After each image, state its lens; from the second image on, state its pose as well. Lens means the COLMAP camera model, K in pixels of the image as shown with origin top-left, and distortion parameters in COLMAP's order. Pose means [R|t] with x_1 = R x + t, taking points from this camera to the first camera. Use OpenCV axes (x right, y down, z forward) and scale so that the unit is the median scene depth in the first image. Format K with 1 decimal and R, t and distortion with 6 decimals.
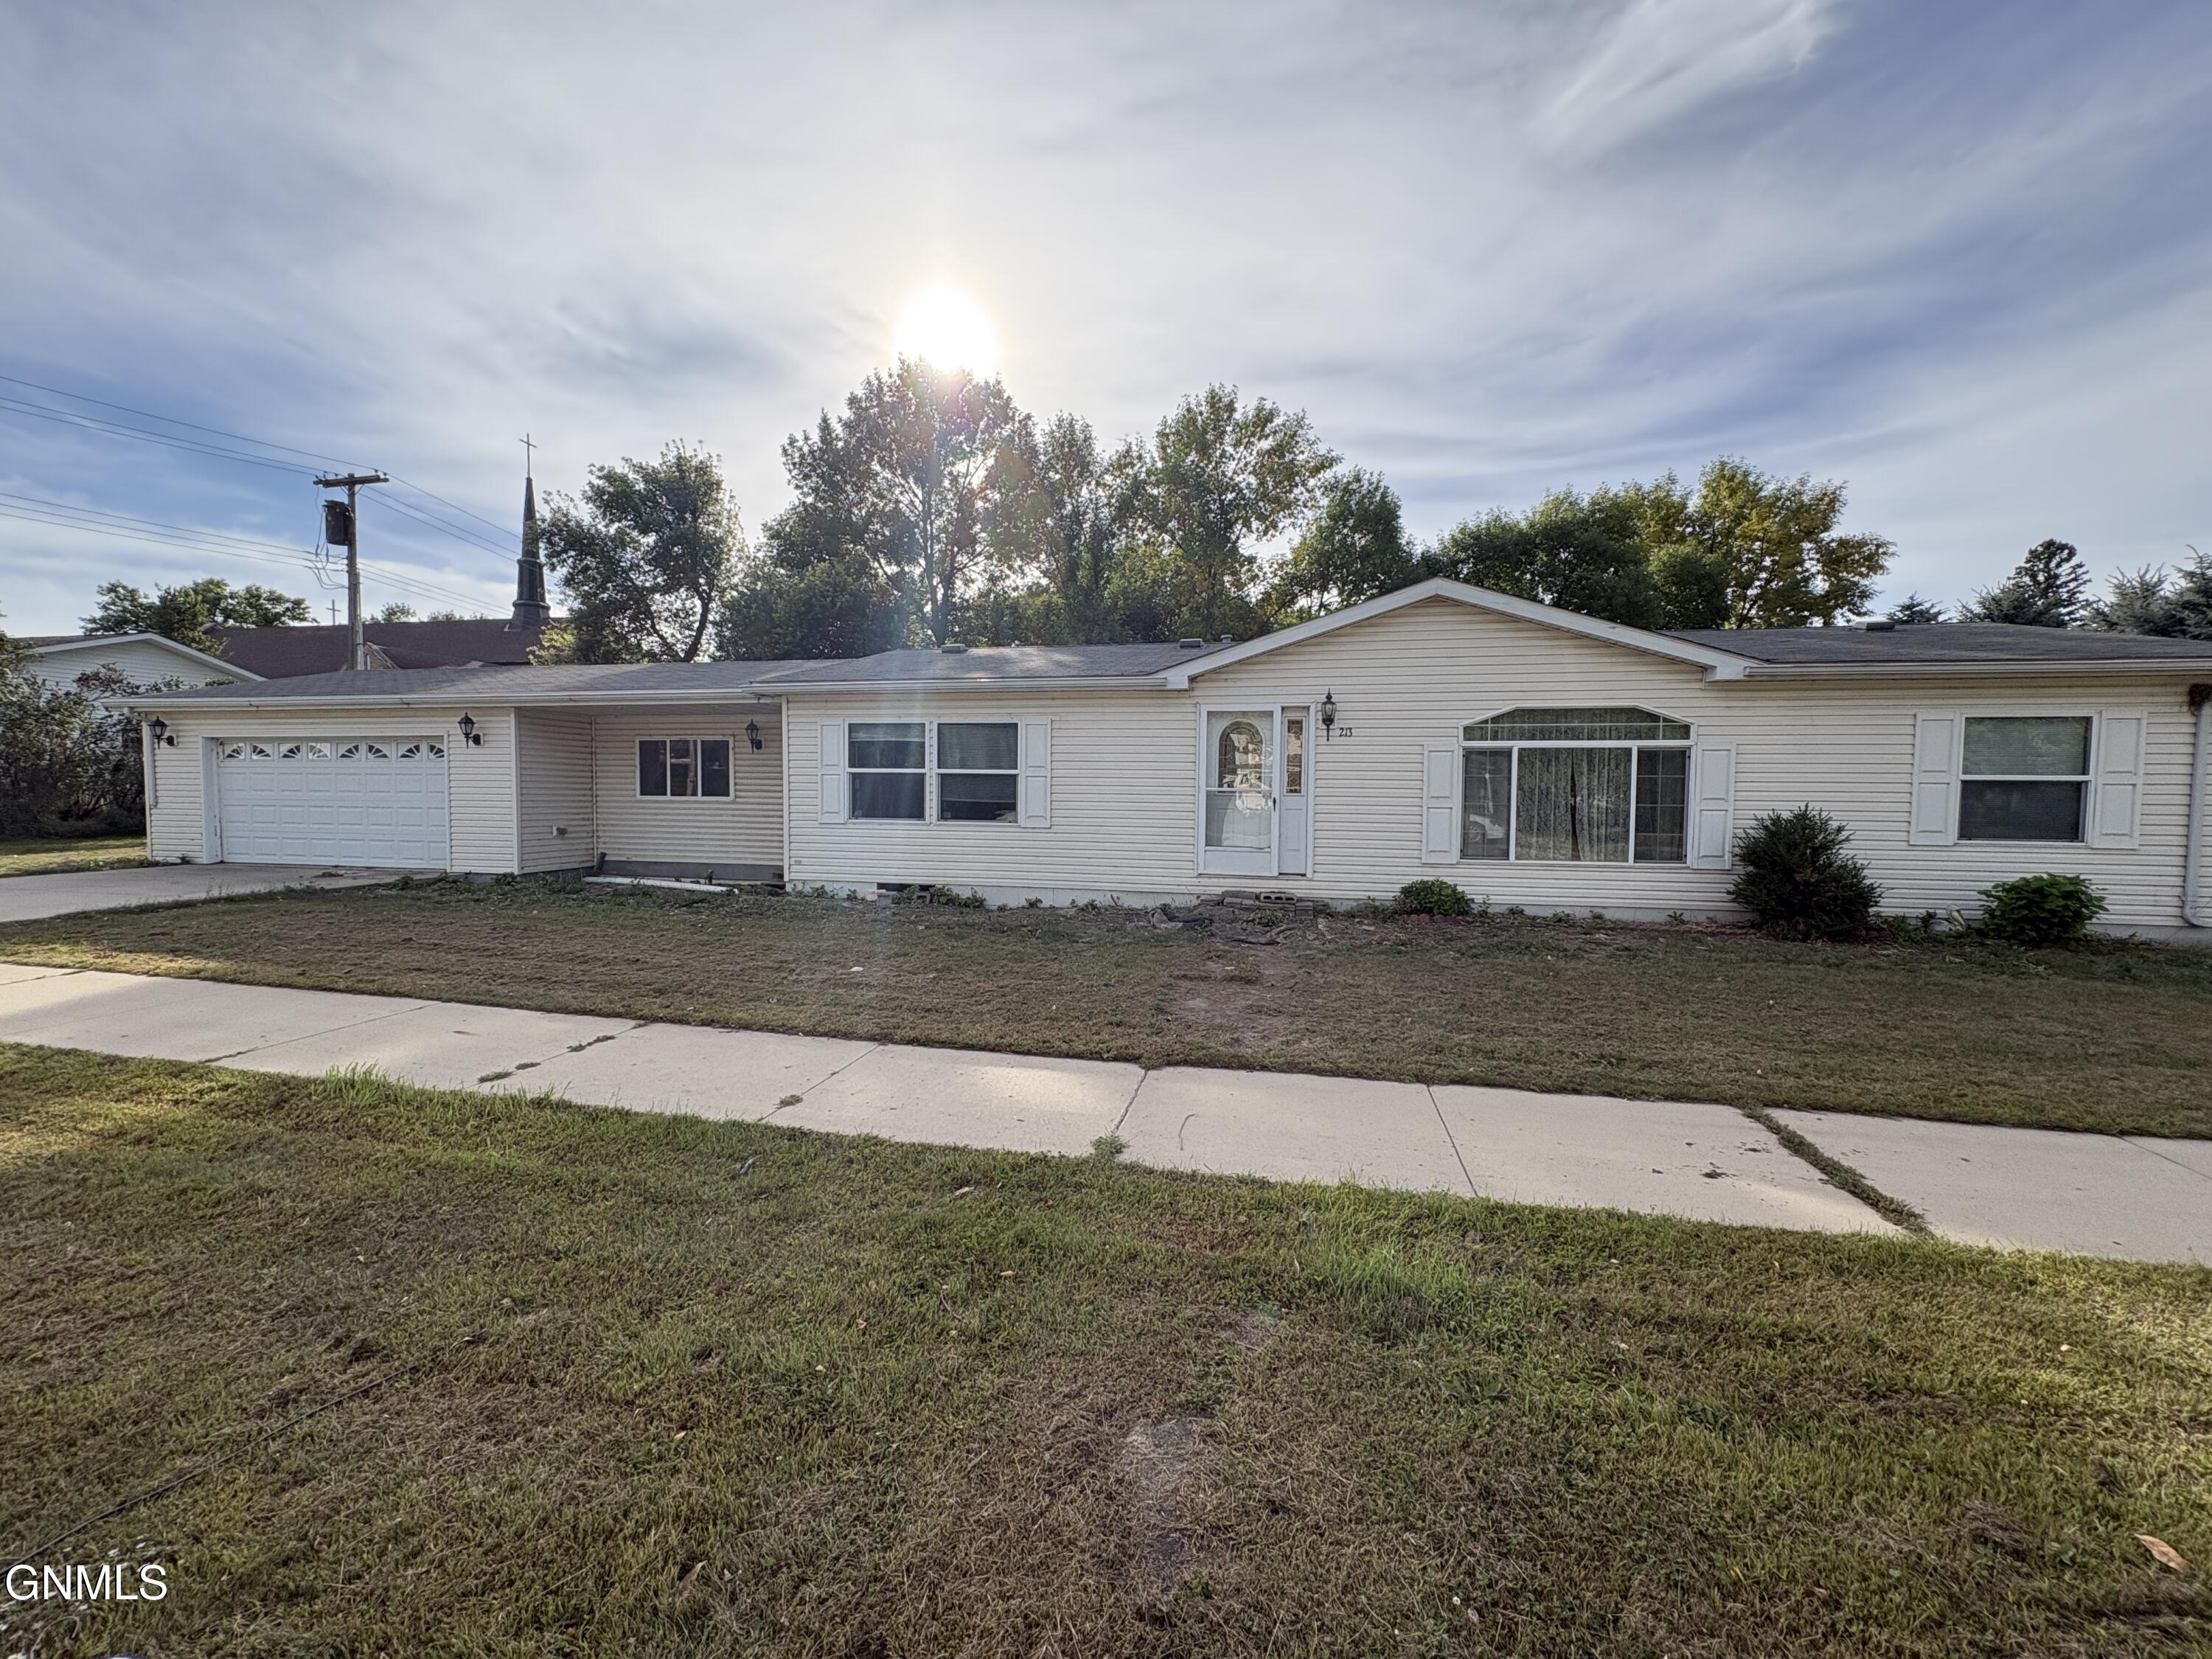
lens RADIAL K [[879.4, 0, 1104.5], [0, 879.4, 814.7], [0, 0, 1]] dist [-0.006589, -0.000039]
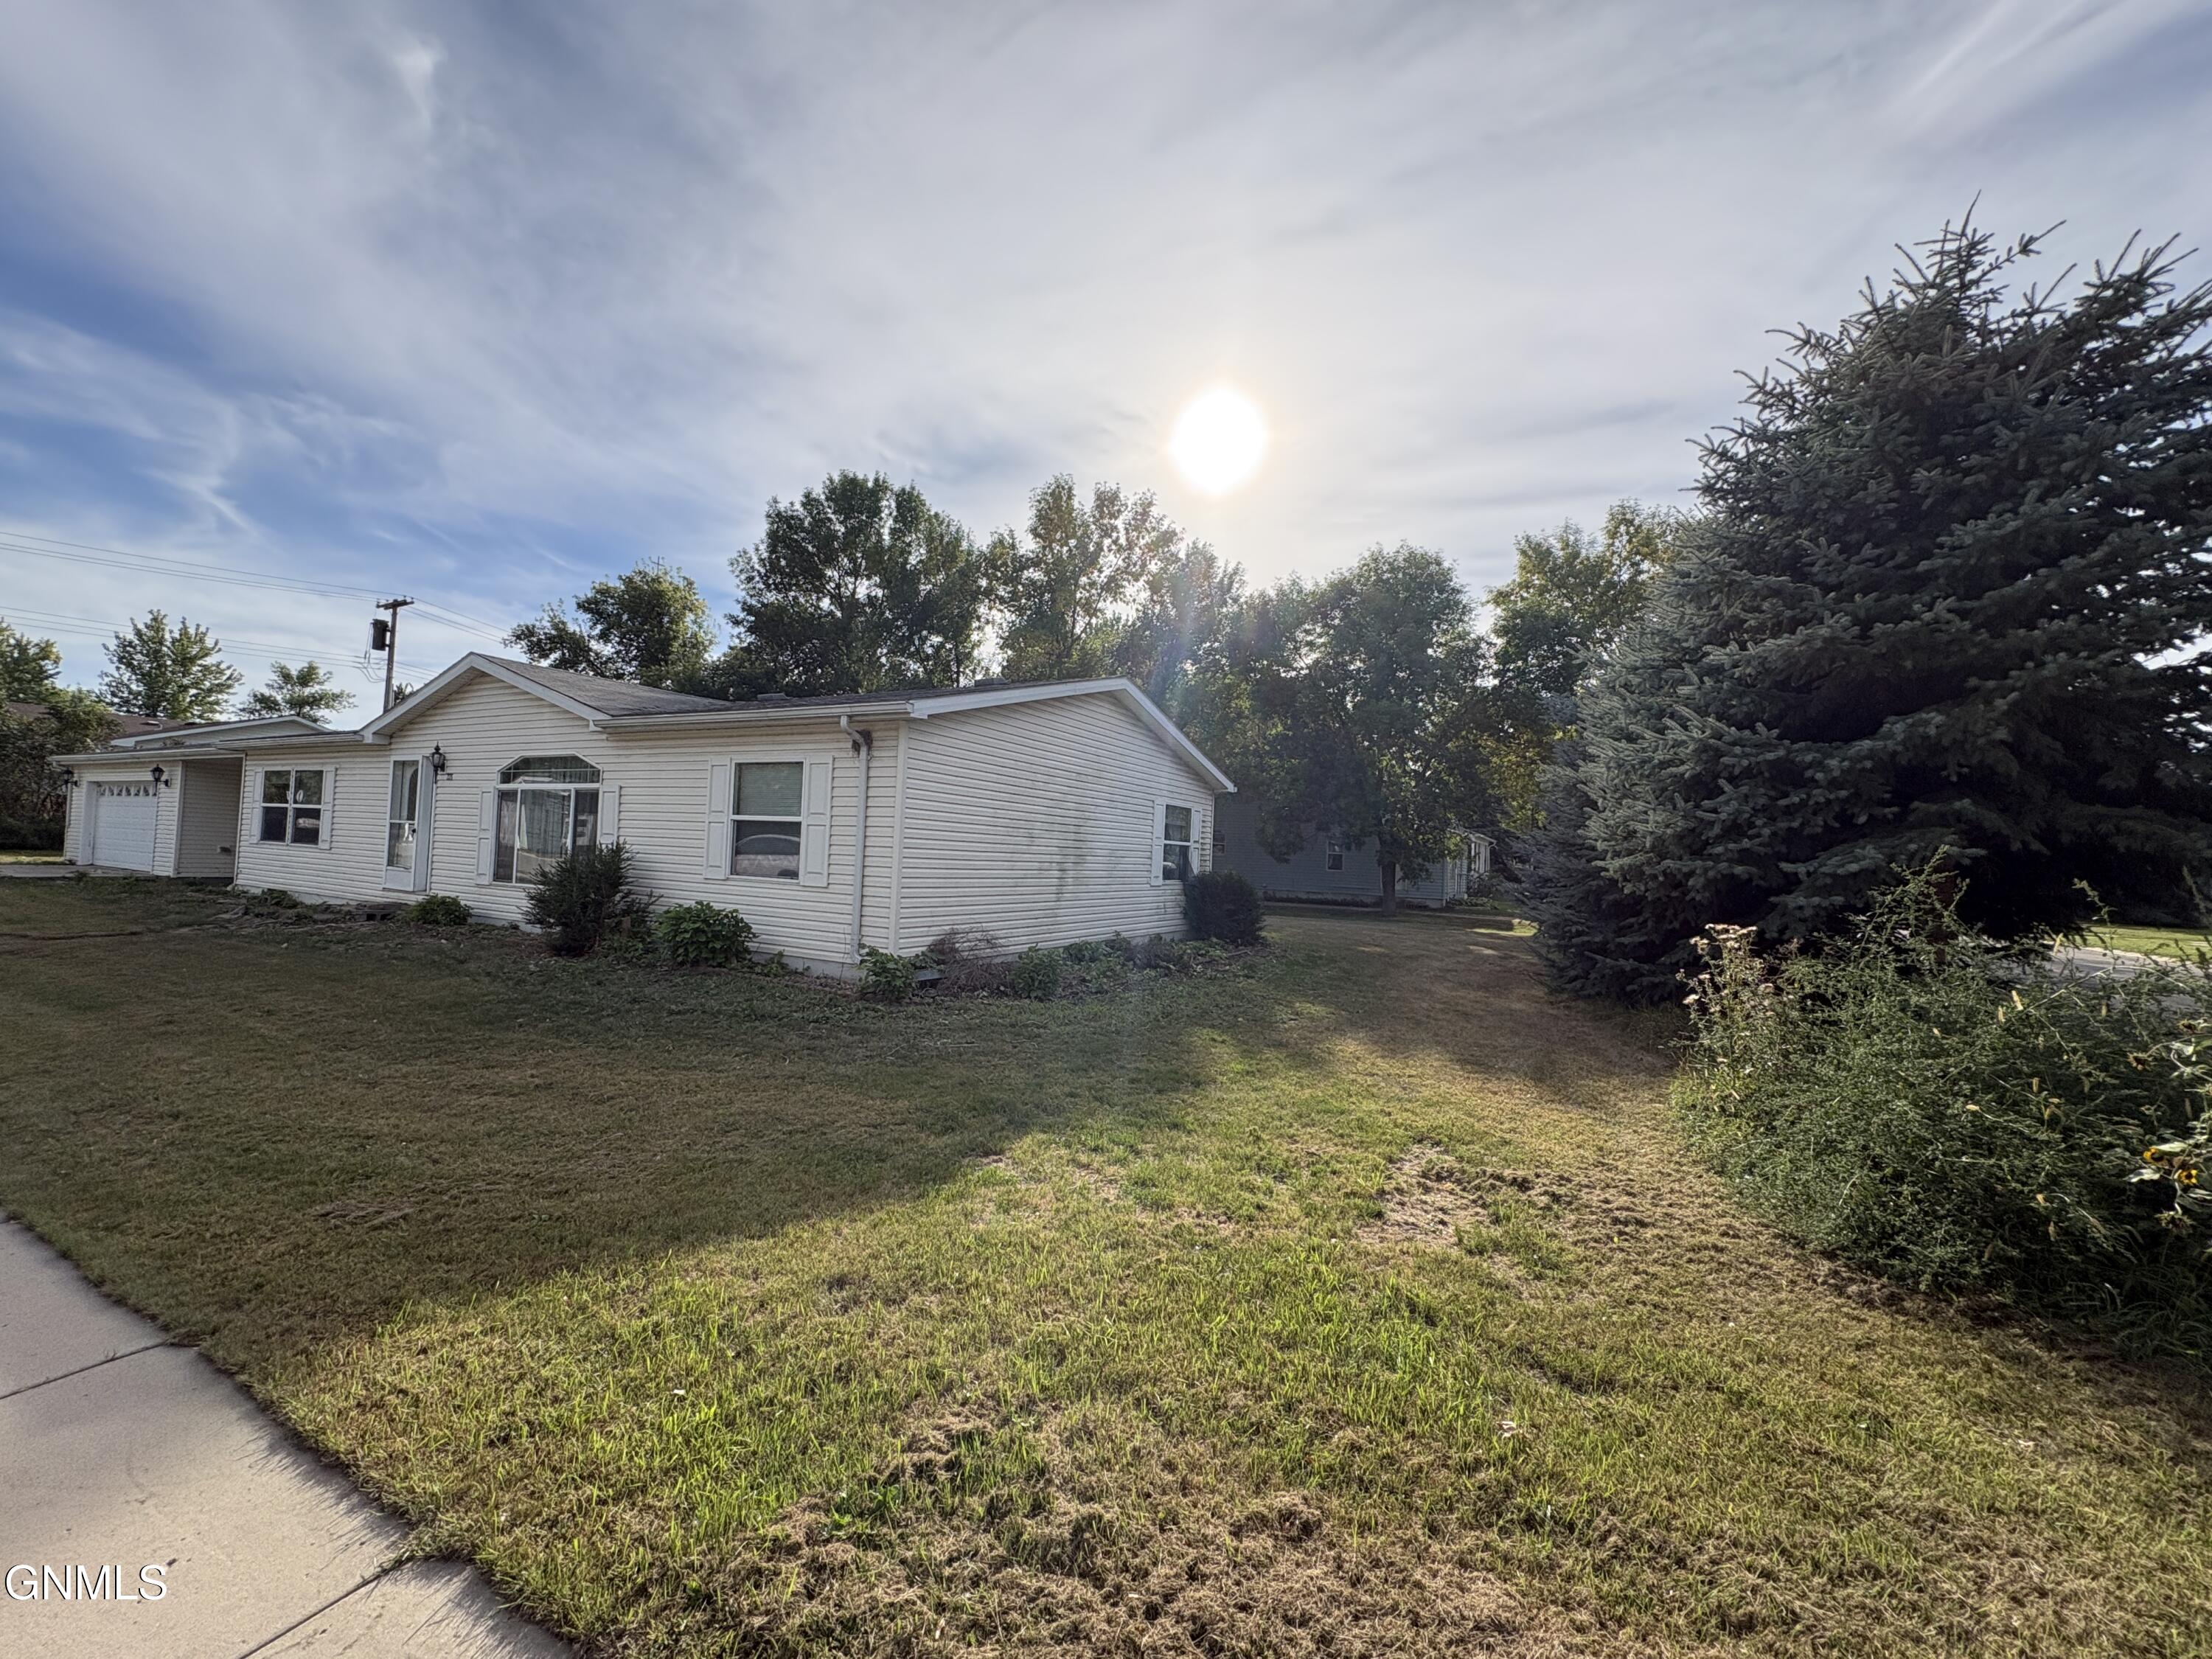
lens RADIAL K [[879.4, 0, 1097.0], [0, 879.4, 842.7], [0, 0, 1]] dist [-0.006589, -0.000039]
pose [[0.956221, 0.027882, -0.291314, 0.607334], [-0.043189, 0.997996, -0.046244, 0.007618], [0.289441, 0.056801, 0.955509, 0.027055]]
